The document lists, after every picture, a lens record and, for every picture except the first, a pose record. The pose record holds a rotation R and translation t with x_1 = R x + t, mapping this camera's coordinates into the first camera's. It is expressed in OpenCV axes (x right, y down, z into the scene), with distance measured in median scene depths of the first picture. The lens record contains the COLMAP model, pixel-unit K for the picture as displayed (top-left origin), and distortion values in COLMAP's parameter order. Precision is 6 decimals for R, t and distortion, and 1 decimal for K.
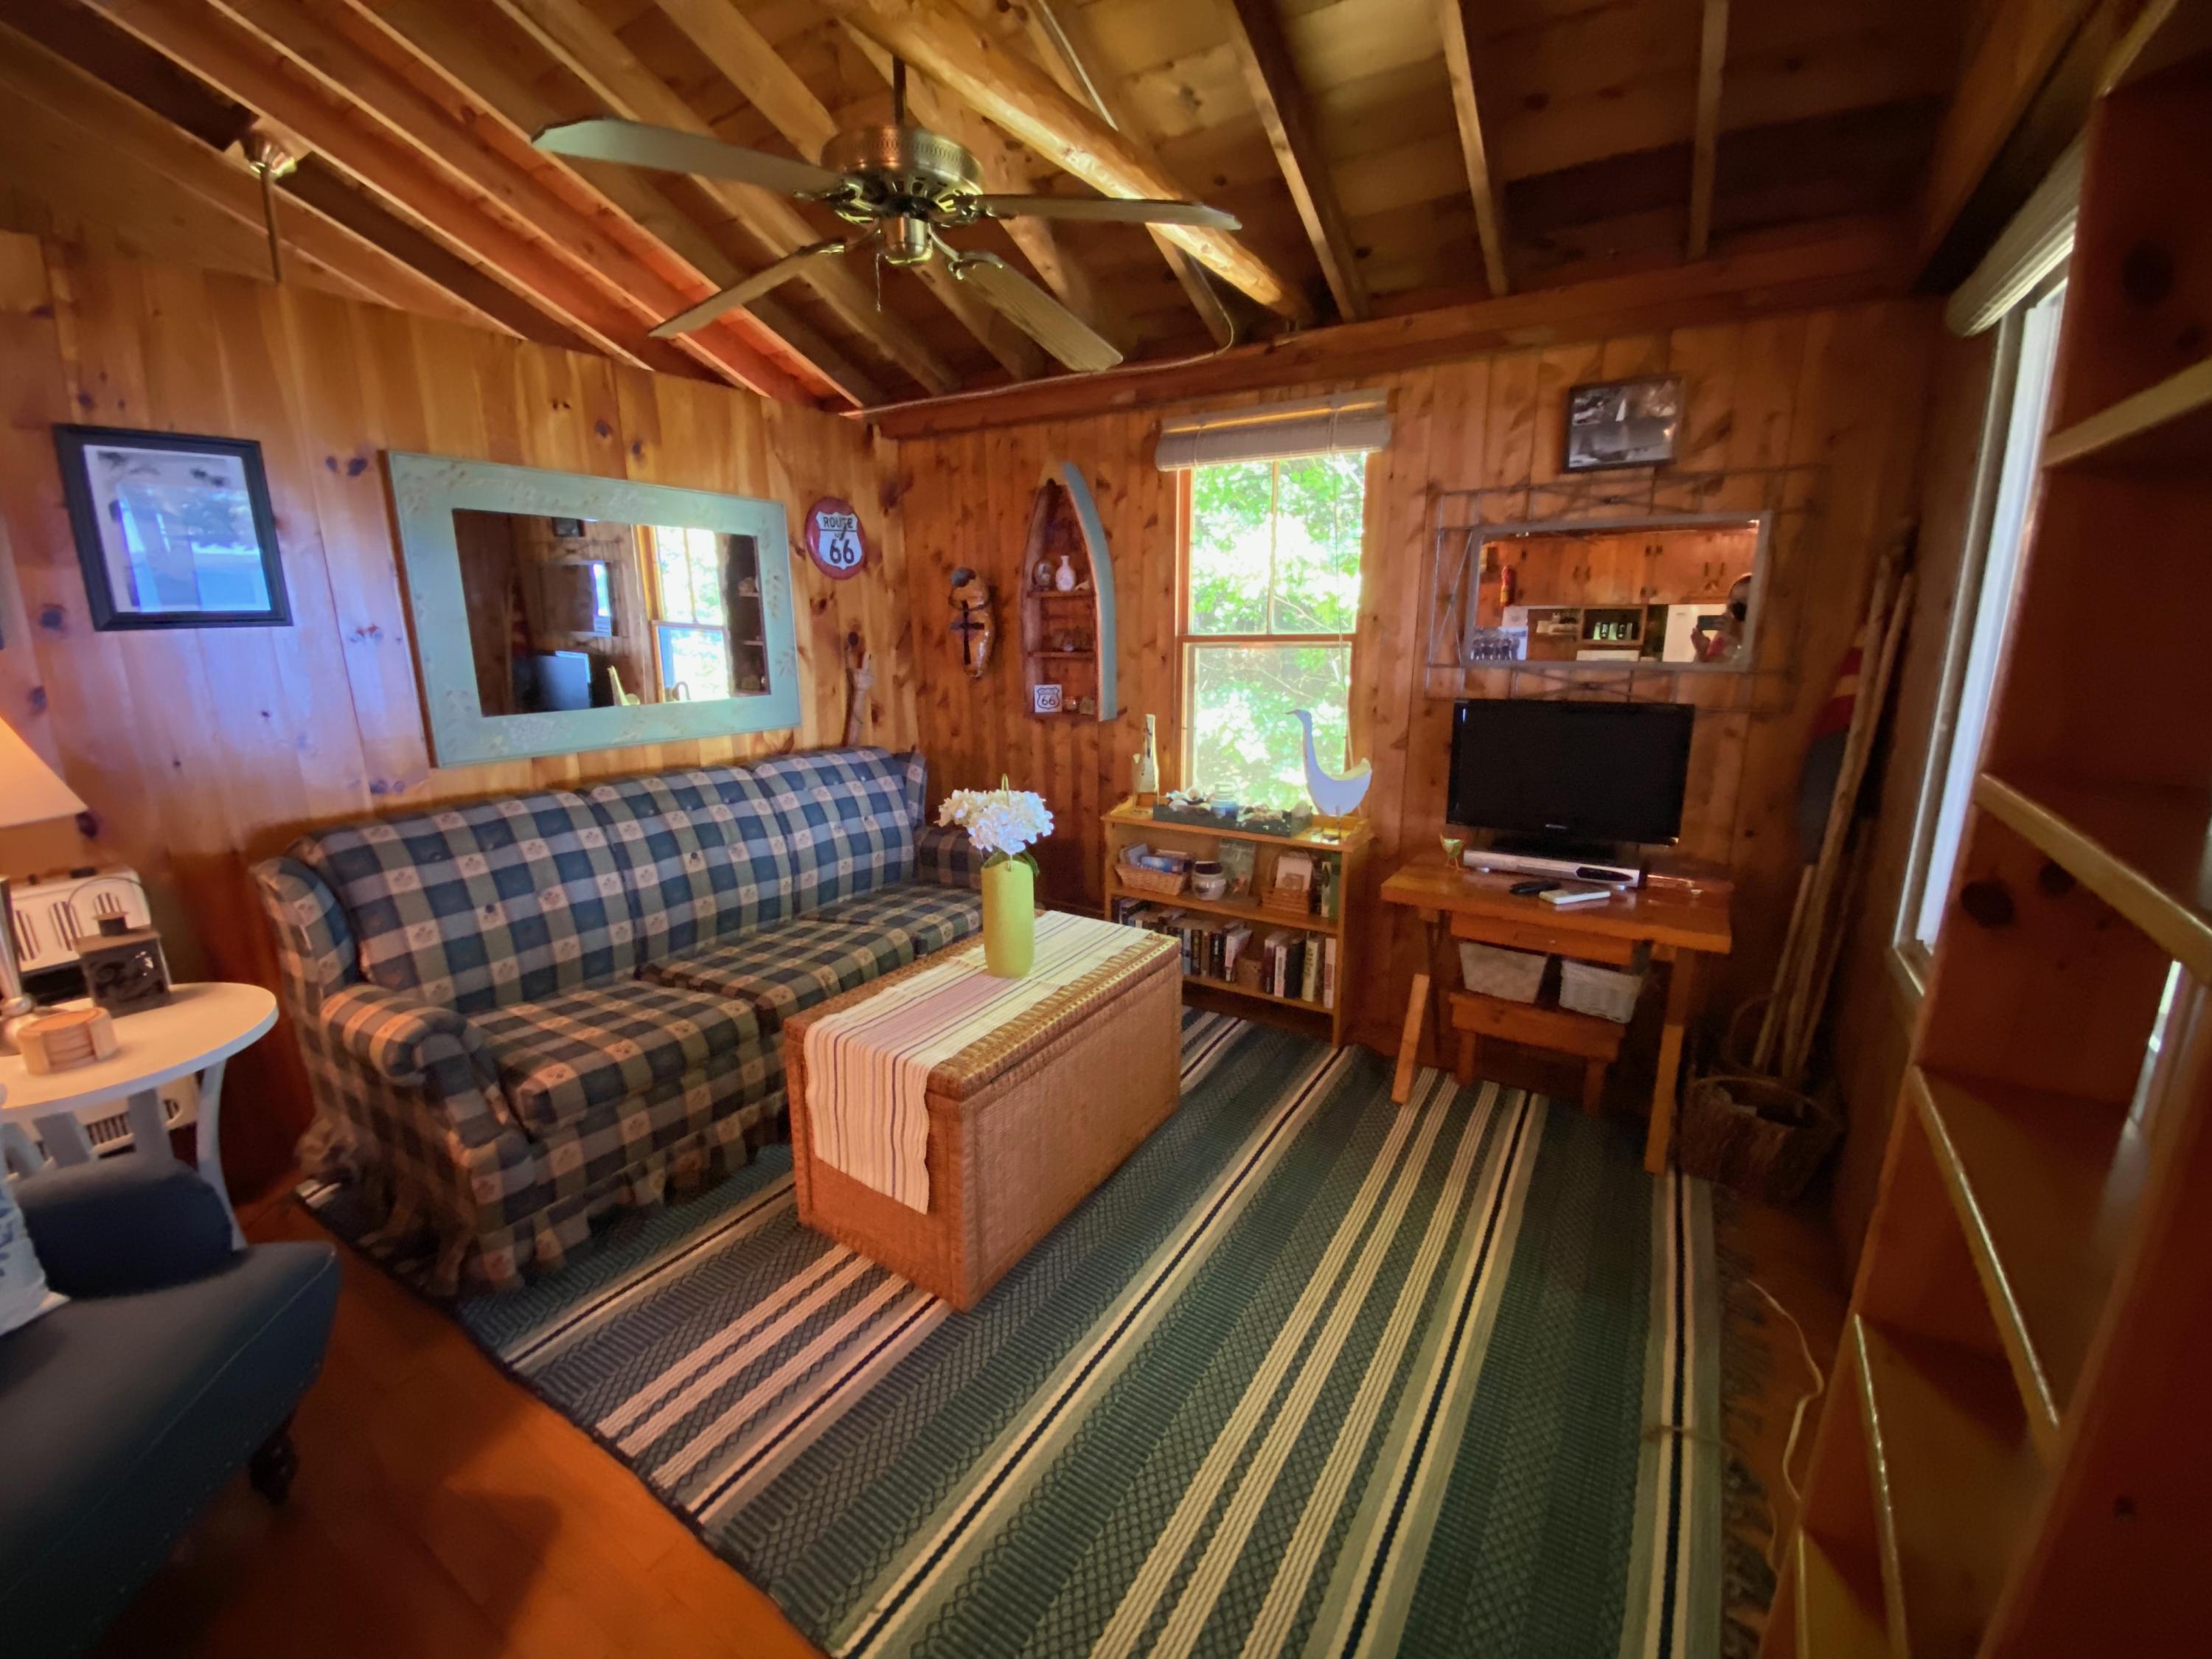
lens RADIAL K [[889.3, 0, 1096.4], [0, 889.3, 833.5], [0, 0, 1]] dist [0.009861, -0.015003]
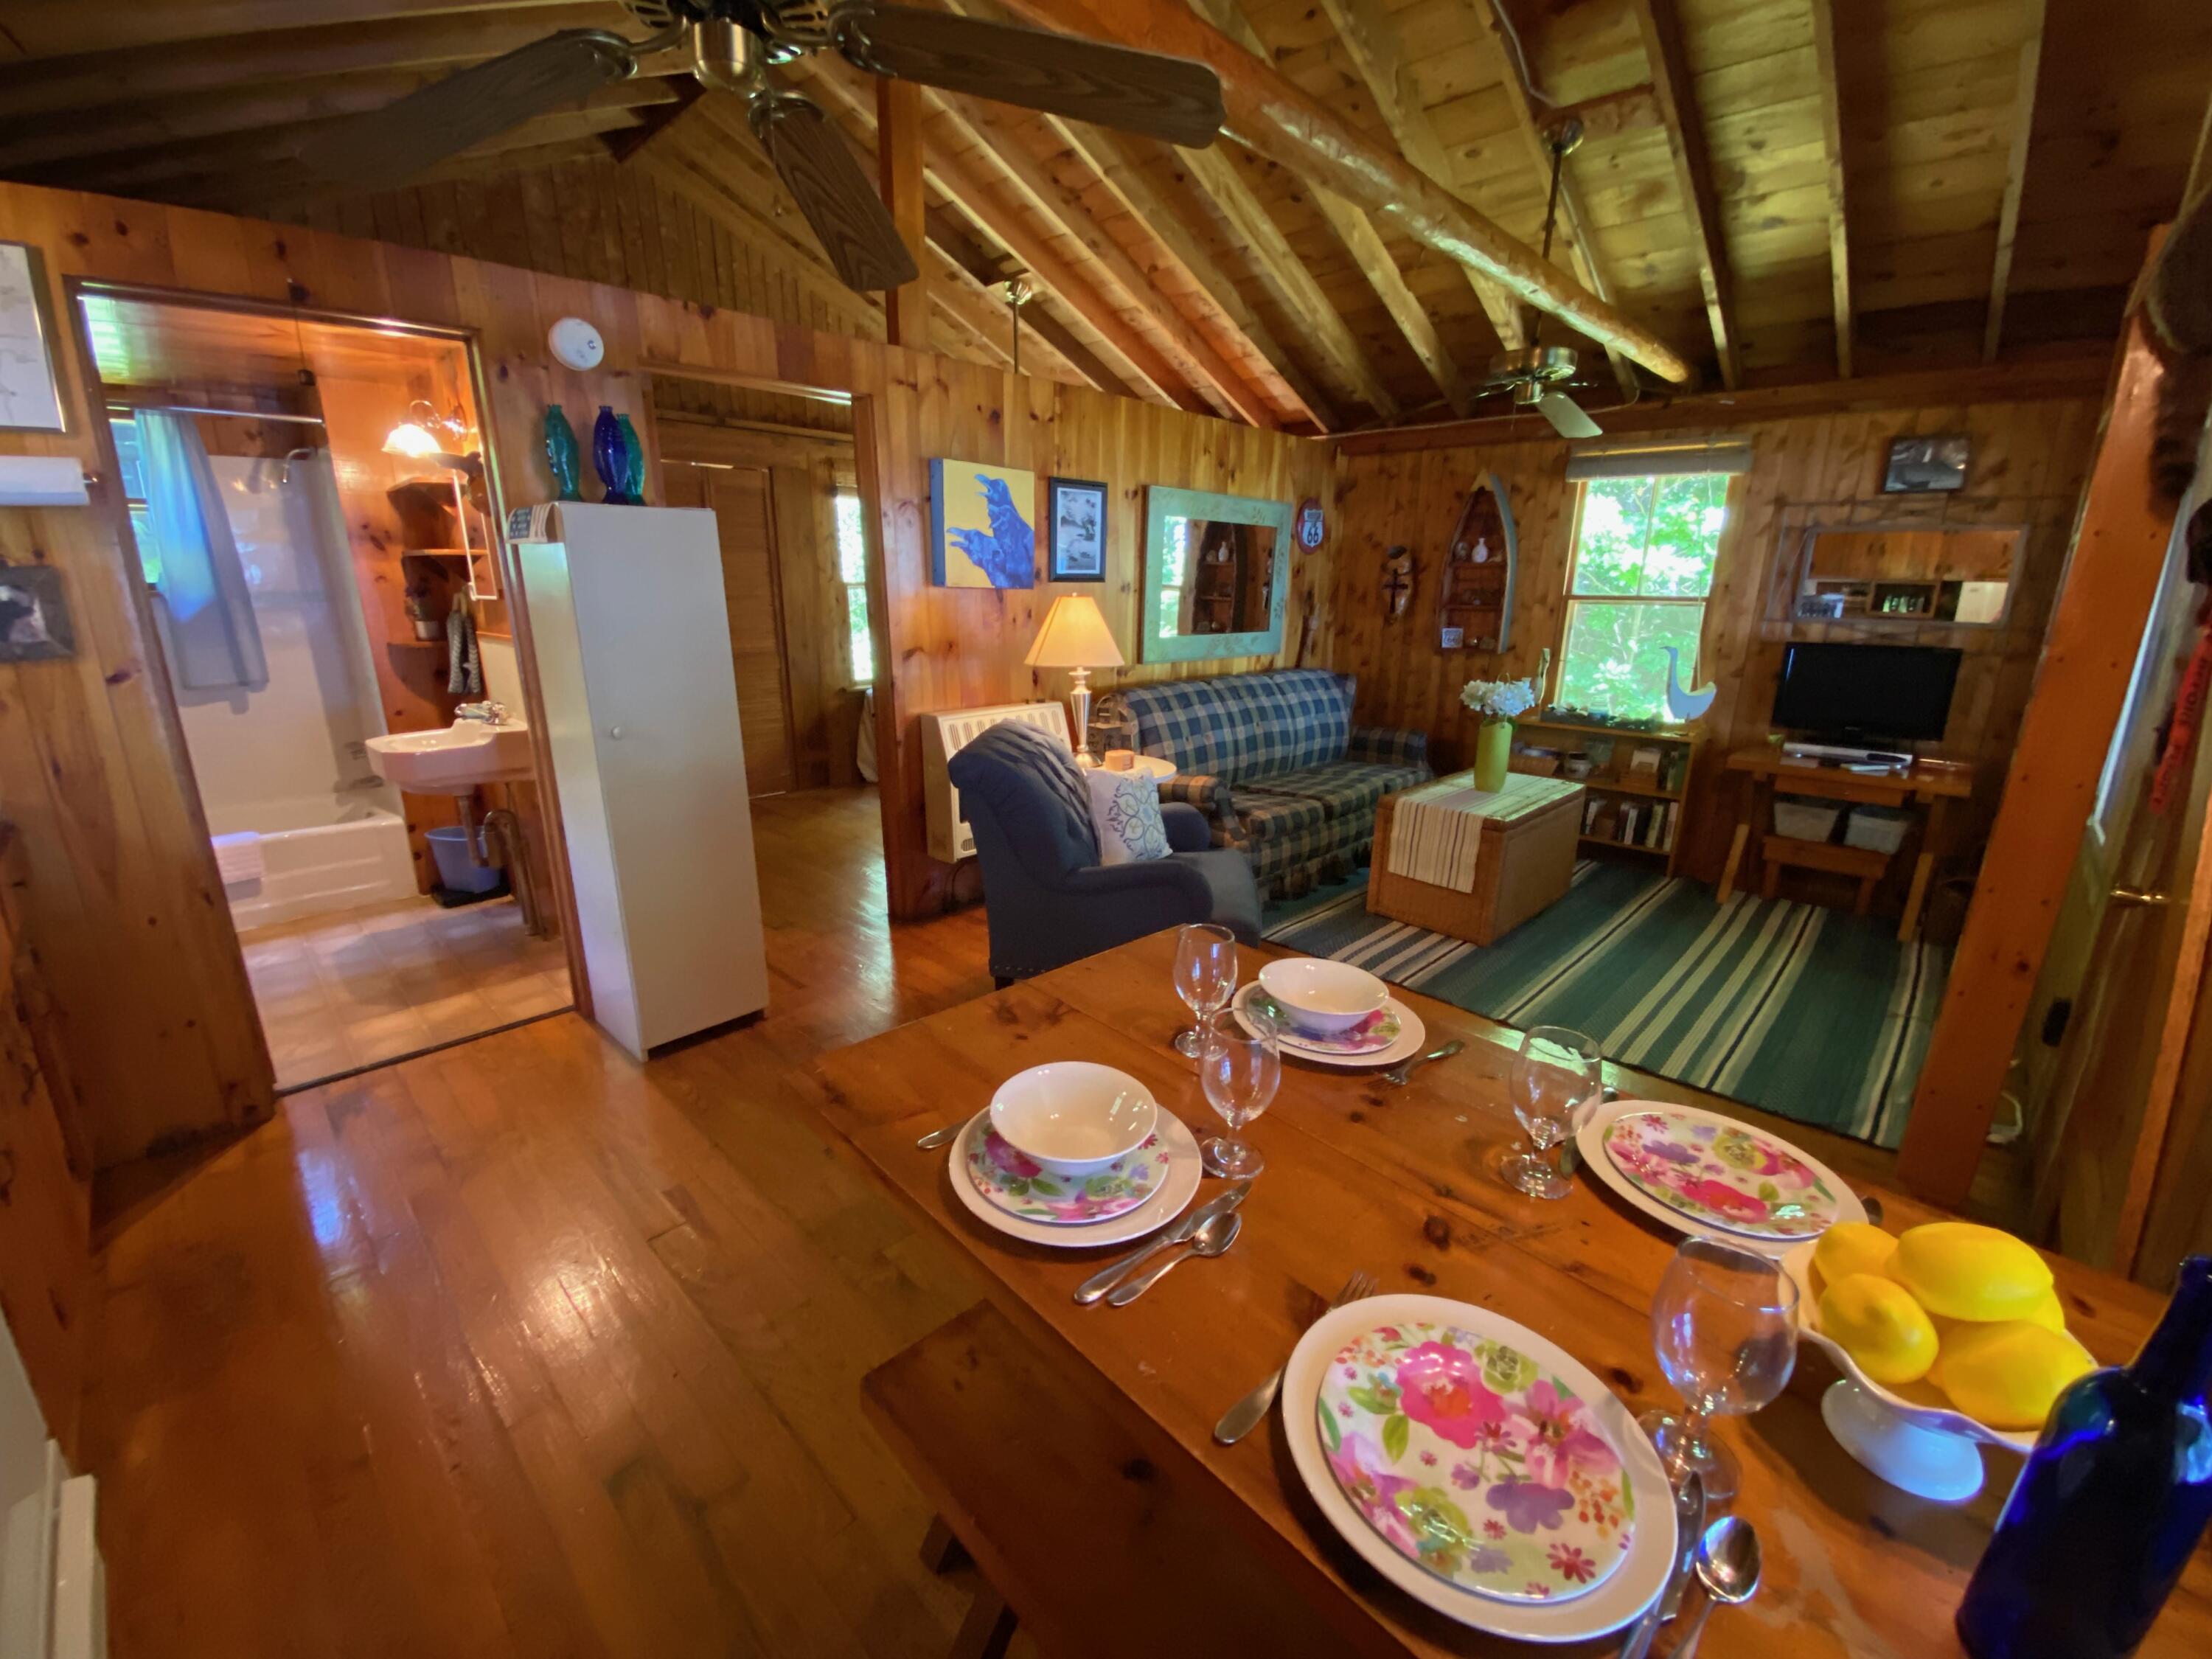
lens RADIAL K [[889.3, 0, 1103.4], [0, 889.3, 832.6], [0, 0, 1]] dist [0.009861, -0.015003]
pose [[0.979250, 0.071045, -0.189793, -0.410160], [-0.063553, 0.996951, 0.045280, 0.171557], [0.192431, -0.032278, 0.980780, -0.693741]]
